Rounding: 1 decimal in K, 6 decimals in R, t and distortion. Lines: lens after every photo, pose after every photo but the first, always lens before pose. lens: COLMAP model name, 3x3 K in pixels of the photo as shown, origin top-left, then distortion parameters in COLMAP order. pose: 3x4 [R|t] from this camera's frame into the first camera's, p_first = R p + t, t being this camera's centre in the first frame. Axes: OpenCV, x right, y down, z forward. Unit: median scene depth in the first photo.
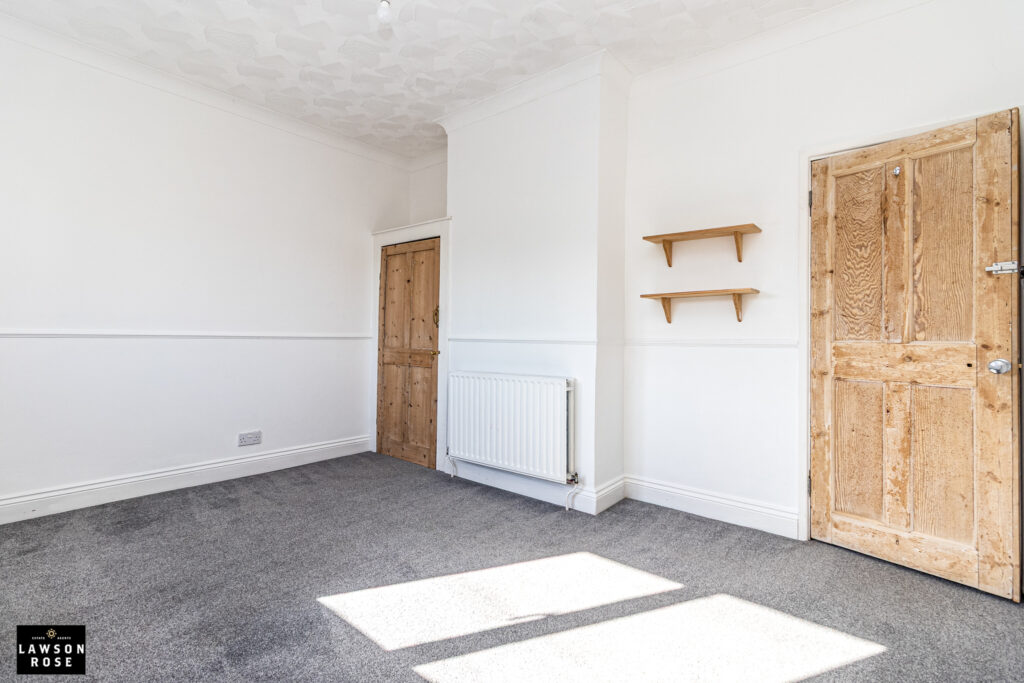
lens RADIAL K [[467.2, 0, 509.9], [0, 467.2, 339.1], [0, 0, 1]] dist [0.003446, 0.001760]
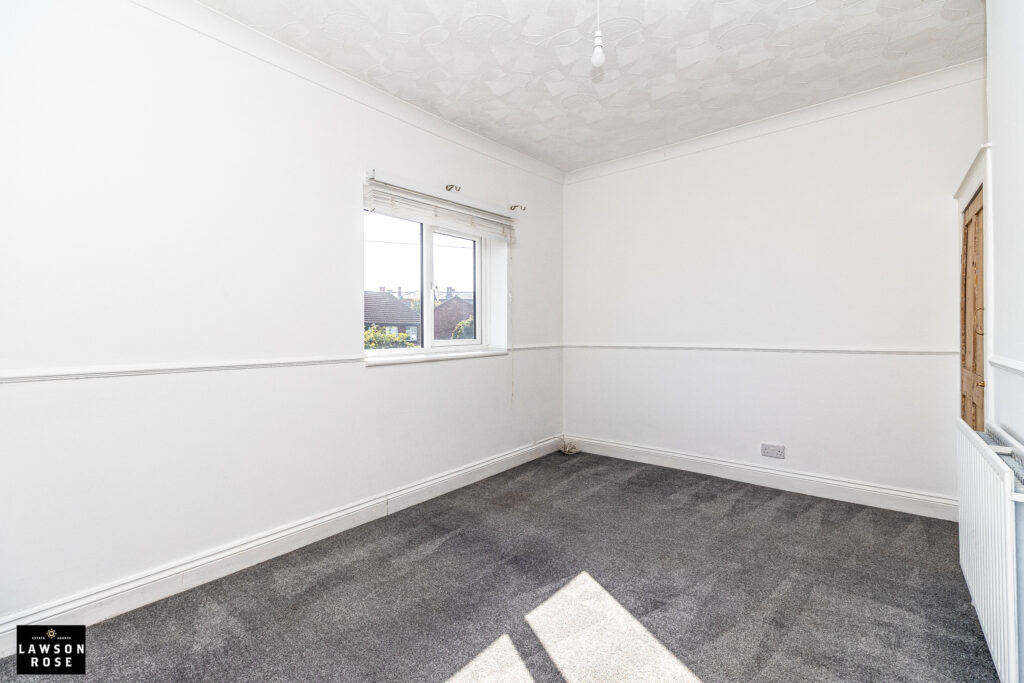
lens RADIAL K [[467.2, 0, 508.8], [0, 467.2, 336.6], [0, 0, 1]] dist [0.003446, 0.001760]
pose [[0.011055, -0.002367, -0.999936, 0.554697], [0.002267, 0.999995, -0.002342, -0.037380], [0.999936, -0.002241, 0.011060, 0.544819]]
